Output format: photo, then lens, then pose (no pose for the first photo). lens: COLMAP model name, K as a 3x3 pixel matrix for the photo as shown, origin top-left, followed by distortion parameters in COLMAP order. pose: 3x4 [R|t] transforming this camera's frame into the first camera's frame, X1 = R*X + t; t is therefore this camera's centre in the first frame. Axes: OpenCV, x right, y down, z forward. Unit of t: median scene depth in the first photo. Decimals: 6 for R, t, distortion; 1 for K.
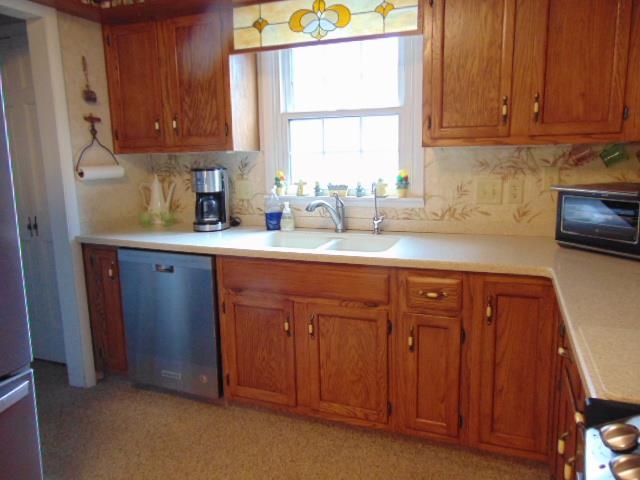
lens RADIAL K [[476.3, 0, 321.8], [0, 476.3, 239.0], [0, 0, 1]] dist [-0.013586, 0.045019]
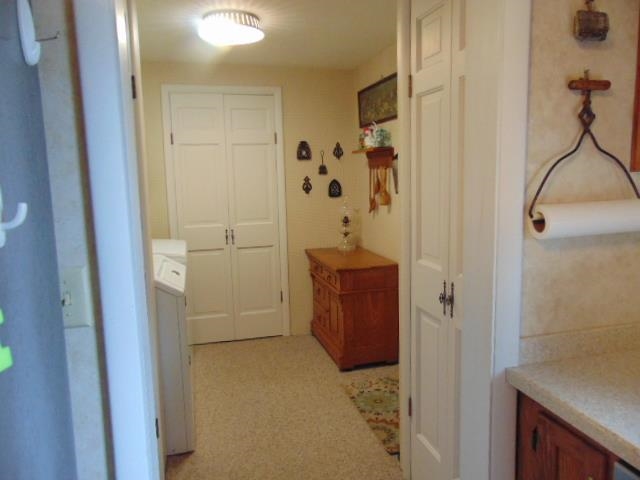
lens RADIAL K [[476.3, 0, 320.4], [0, 476.3, 240.1], [0, 0, 1]] dist [-0.013586, 0.045019]
pose [[0.605161, 0.110529, -0.788393, -0.288256], [-0.119782, 0.991683, 0.047086, -0.115000], [0.787041, 0.065941, 0.613367, 0.587608]]
